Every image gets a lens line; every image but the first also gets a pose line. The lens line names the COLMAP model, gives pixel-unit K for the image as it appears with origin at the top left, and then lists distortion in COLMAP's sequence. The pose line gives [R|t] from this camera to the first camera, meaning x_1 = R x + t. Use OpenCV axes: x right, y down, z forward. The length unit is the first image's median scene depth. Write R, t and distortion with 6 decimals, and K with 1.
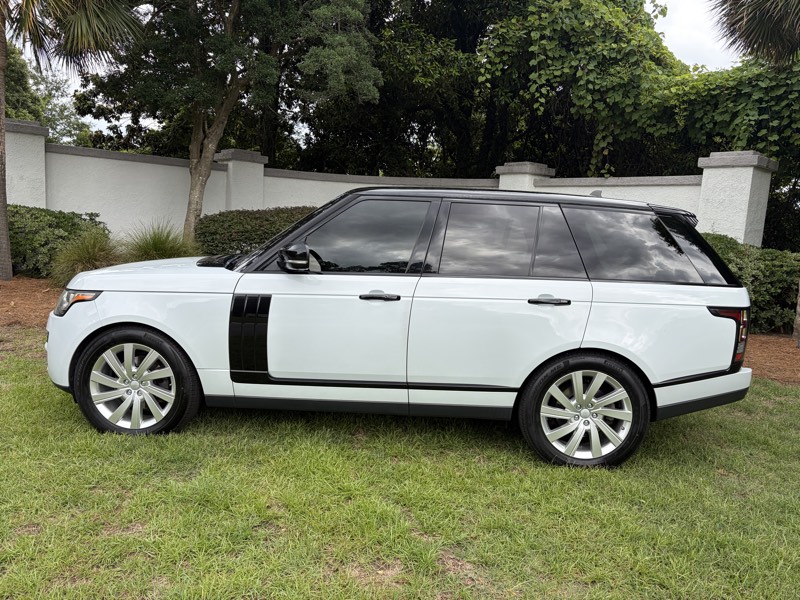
lens RADIAL K [[595.1, 0, 400.0], [0, 595.1, 300.0], [0, 0, 1]] dist [0.045345, 0.000690]
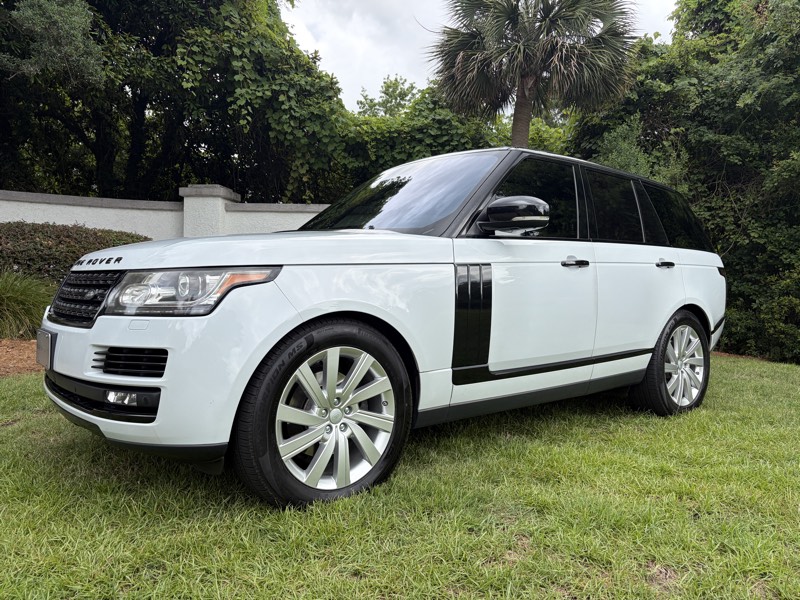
lens RADIAL K [[609.2, 0, 400.0], [0, 609.2, 300.0], [0, 0, 1]] dist [0.024856, -0.001951]
pose [[0.737703, -0.056442, 0.672761, -0.275640], [0.111746, 0.992962, -0.039227, 0.018668], [-0.665813, 0.104116, 0.738819, 0.163226]]
